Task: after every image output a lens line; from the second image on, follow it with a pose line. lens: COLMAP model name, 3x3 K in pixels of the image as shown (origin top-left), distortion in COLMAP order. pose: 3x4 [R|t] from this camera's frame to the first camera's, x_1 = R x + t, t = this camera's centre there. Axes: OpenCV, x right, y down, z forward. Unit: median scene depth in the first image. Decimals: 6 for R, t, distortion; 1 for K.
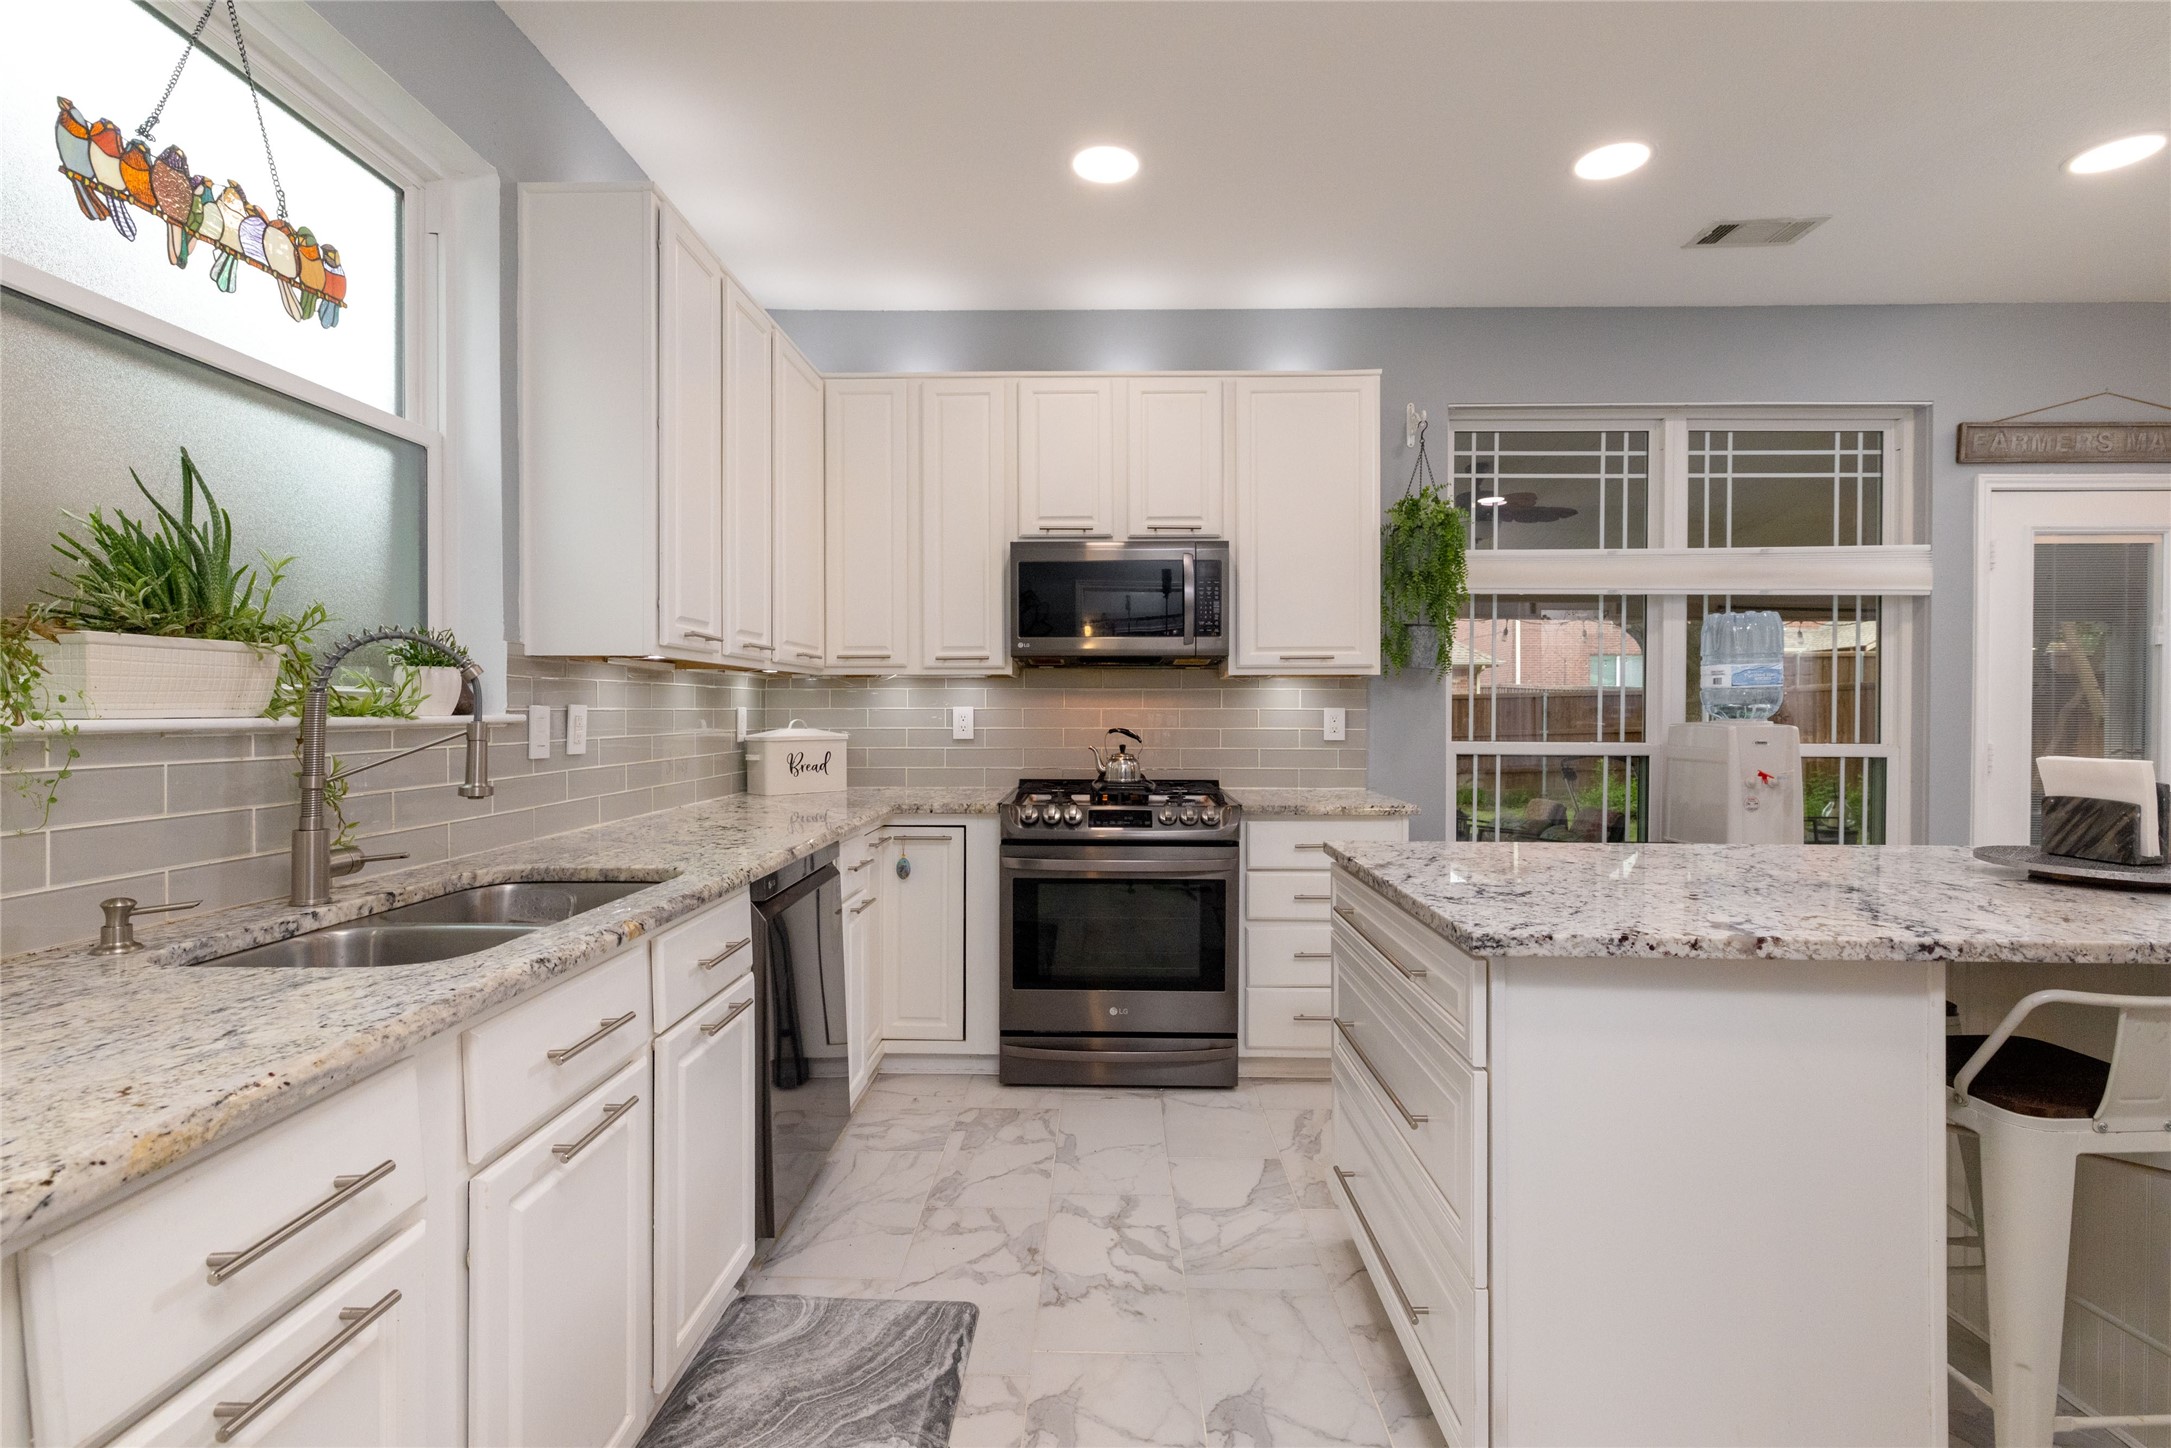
lens RADIAL K [[1002.2, 0, 1083.1], [0, 1002.2, 724.3], [0, 0, 1]] dist [0.000279, -0.000711]
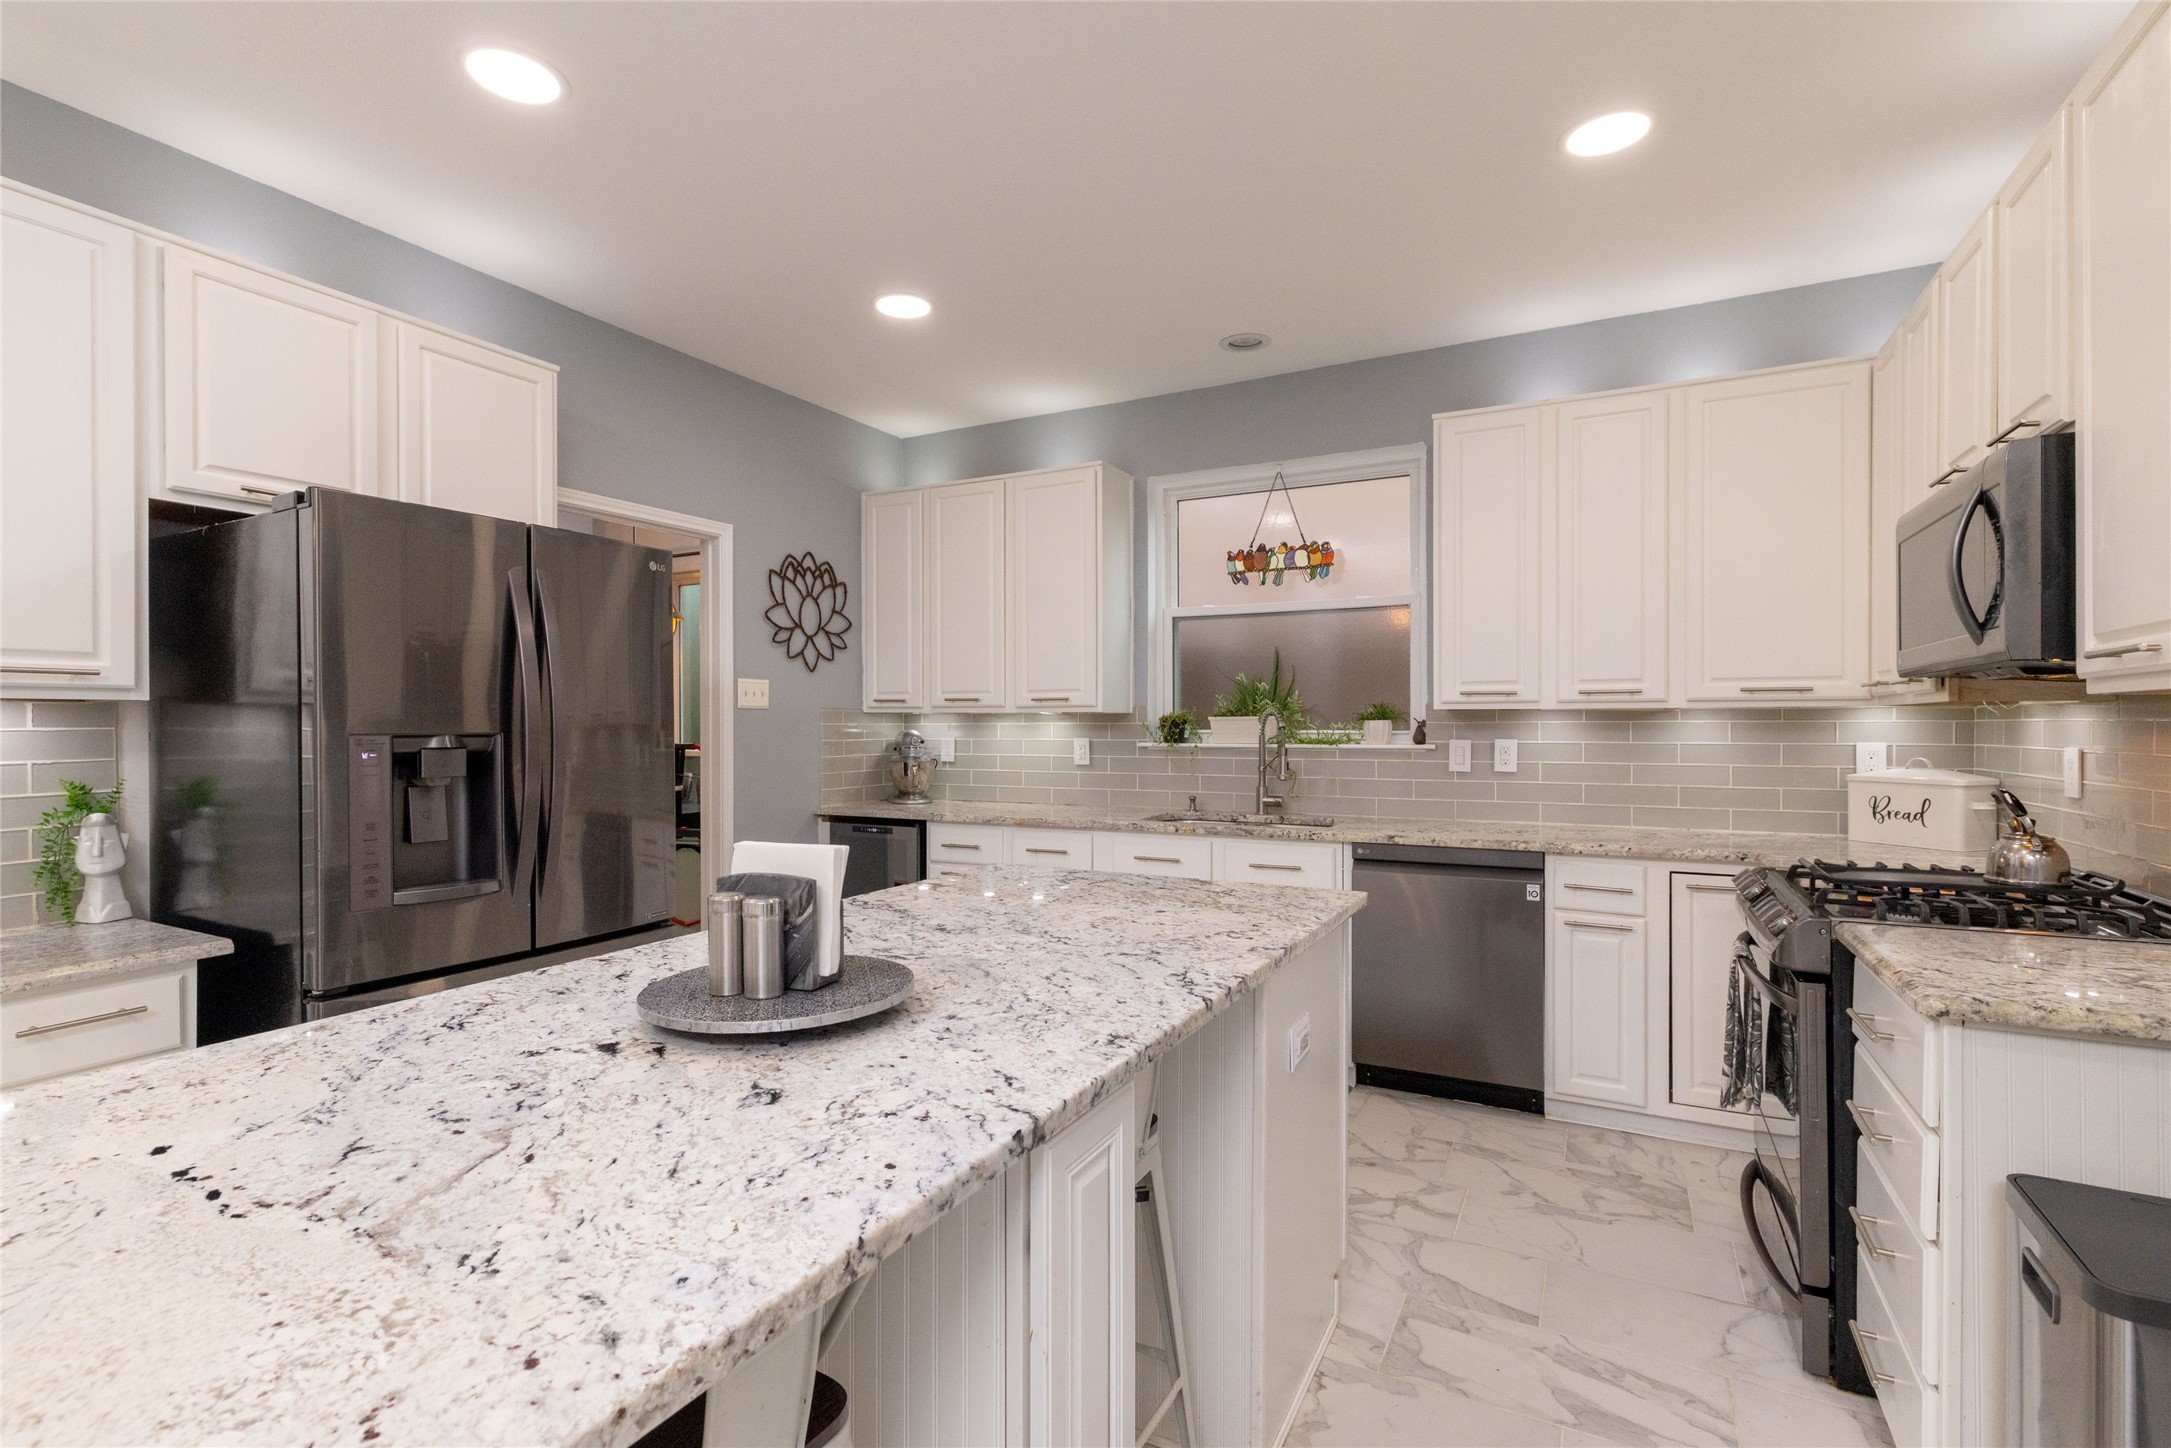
lens RADIAL K [[1002.2, 0, 1083.1], [0, 1002.2, 724.3], [0, 0, 1]] dist [0.000279, -0.000711]
pose [[-0.444678, 0.002263, -0.895688, 0.861867], [-0.009151, 0.999933, 0.007070, -0.035035], [0.895644, 0.011340, -0.444628, 0.832486]]
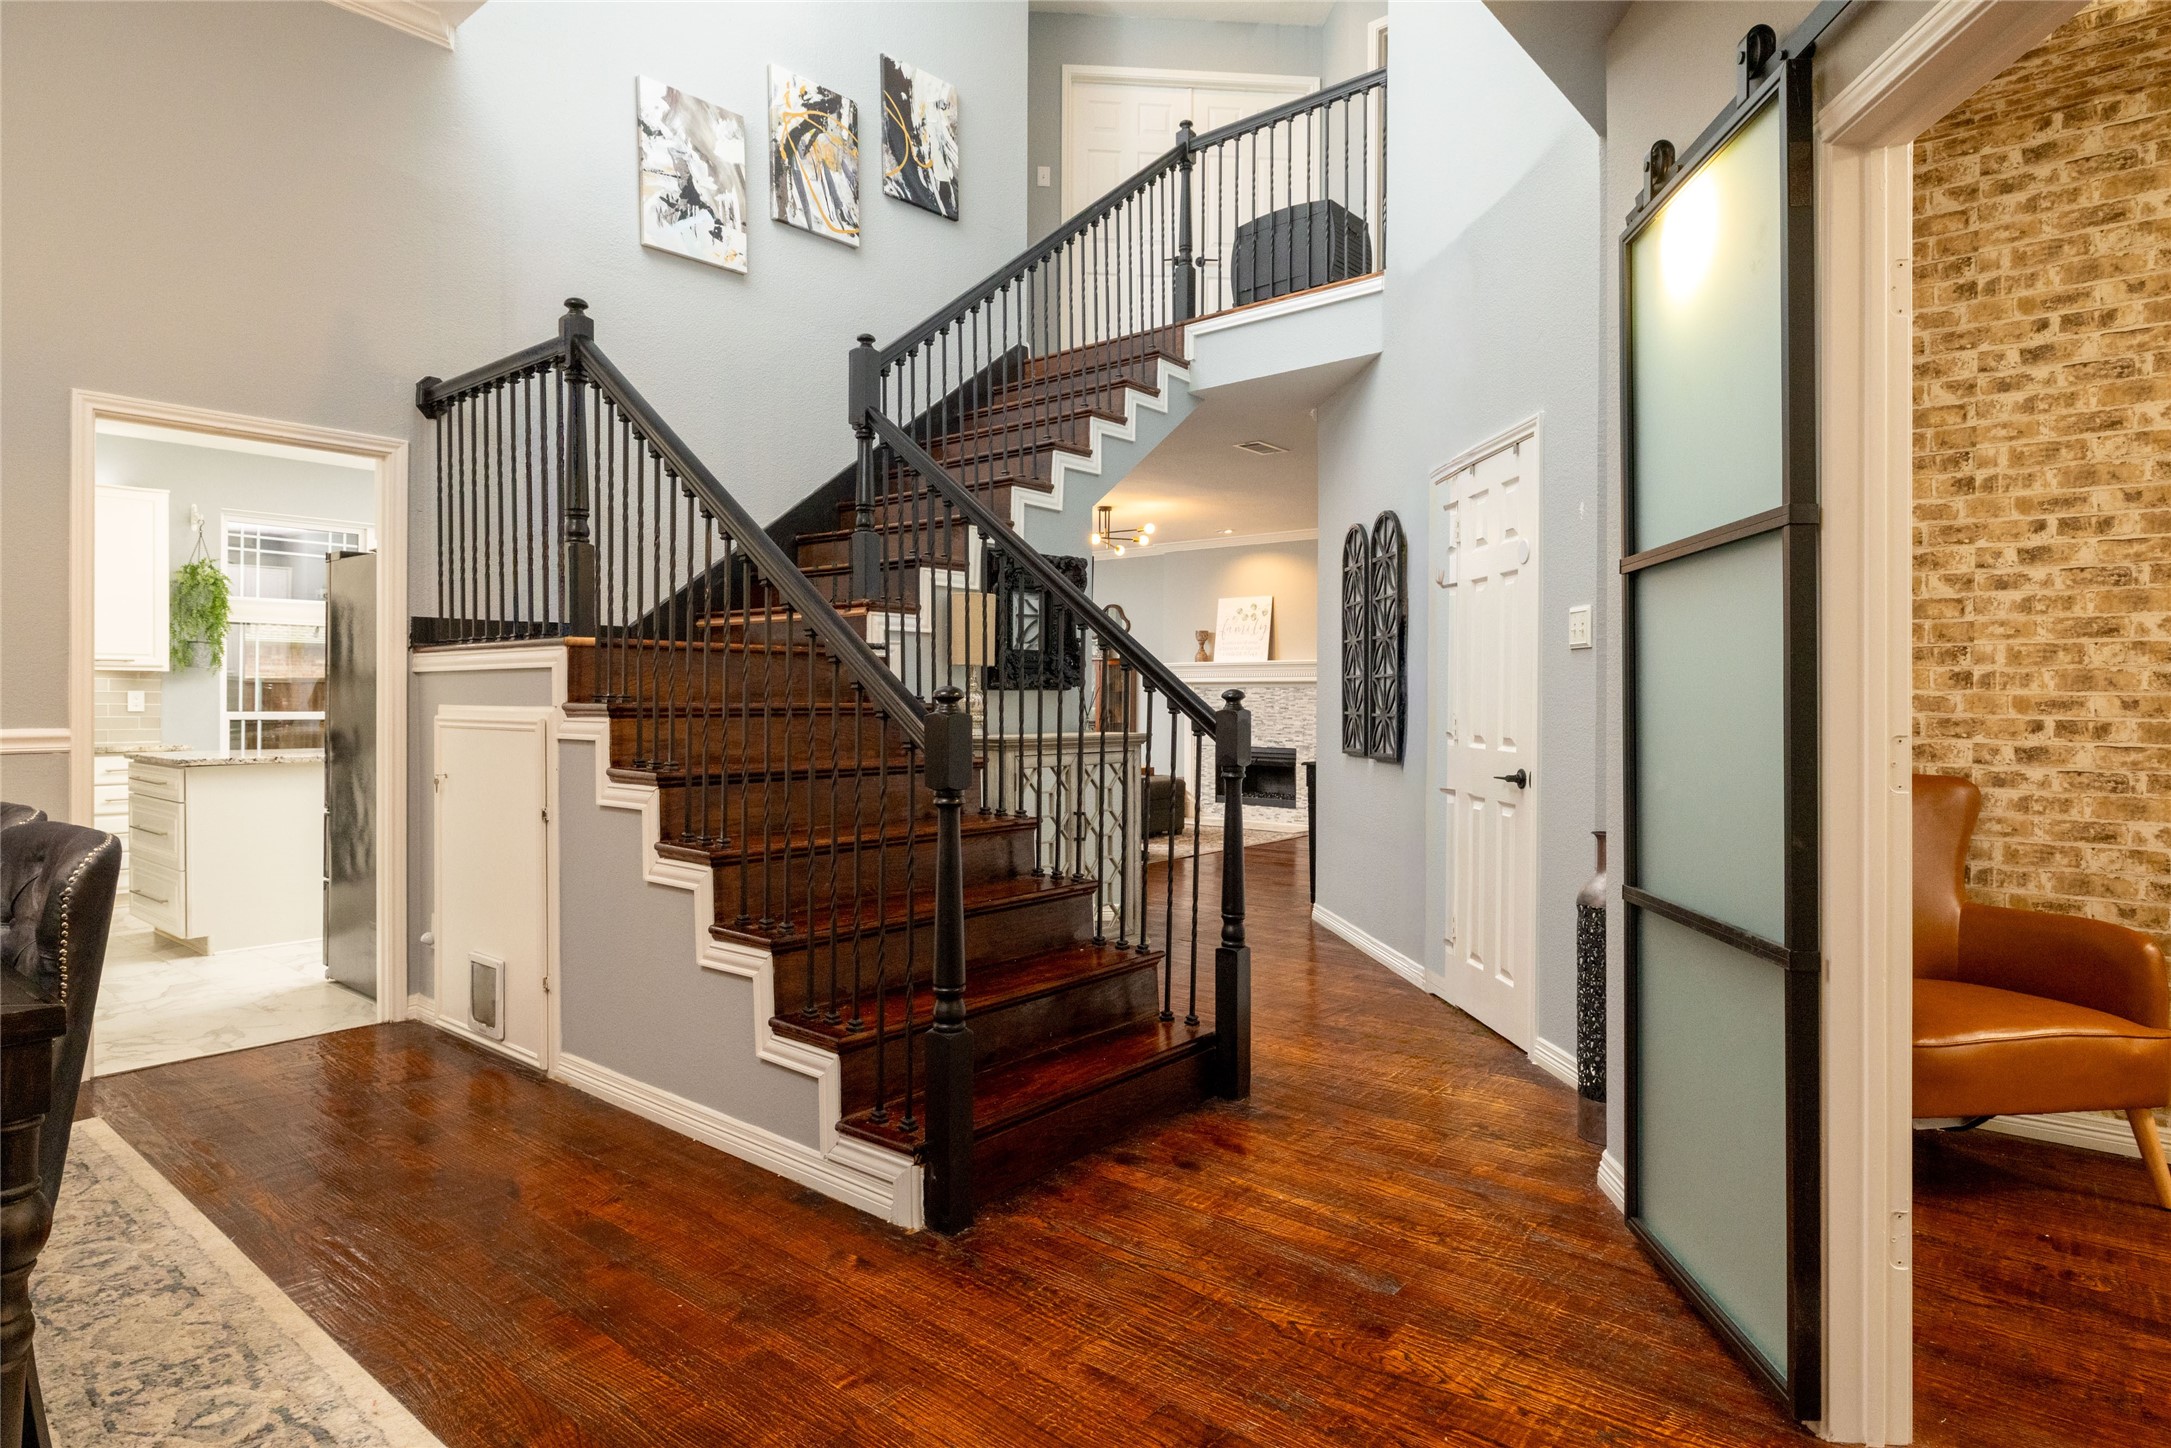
lens RADIAL K [[1195.9, 0, 1083.6], [0, 1195.9, 704.0], [0, 0, 1]] dist [0.000919, 0.000316]
pose [[0.622231, -0.001185, 0.782833, -0.341197], [0.005908, 0.999977, -0.003182, 0.022107], [-0.782812, 0.006605, 0.622224, -1.546822]]
